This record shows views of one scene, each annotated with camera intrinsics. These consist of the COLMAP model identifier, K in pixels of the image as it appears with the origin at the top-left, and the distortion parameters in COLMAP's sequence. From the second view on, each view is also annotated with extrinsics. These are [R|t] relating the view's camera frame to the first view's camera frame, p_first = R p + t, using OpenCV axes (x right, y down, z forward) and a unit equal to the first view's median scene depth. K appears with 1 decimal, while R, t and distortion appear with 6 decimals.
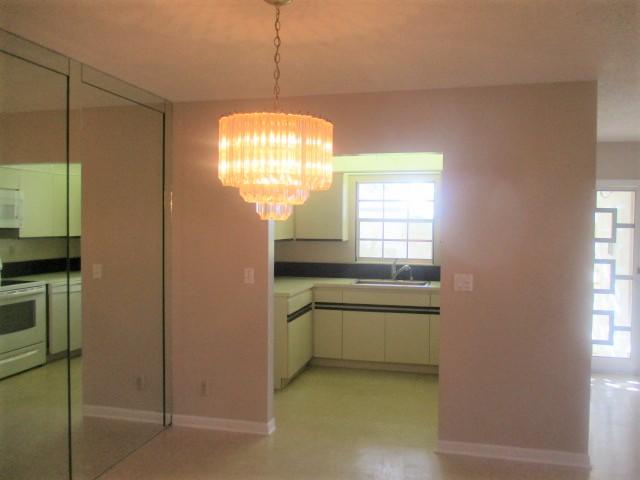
lens RADIAL K [[548.2, 0, 320.0], [0, 548.2, 240.0], [0, 0, 1]] dist [0.000288, 0.003563]
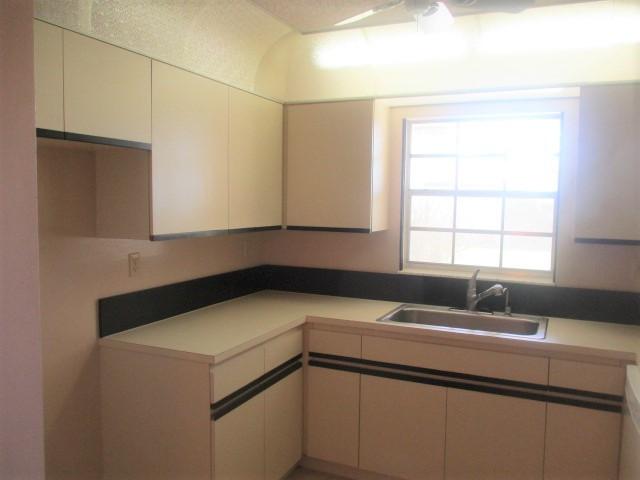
lens RADIAL K [[548.2, 0, 320.0], [0, 548.2, 240.0], [0, 0, 1]] dist [0.000288, 0.003563]
pose [[0.983775, 0.020957, -0.178181, 0.085040], [-0.012521, 0.998752, 0.048343, -0.015401], [0.178972, -0.045328, 0.982810, 0.475735]]
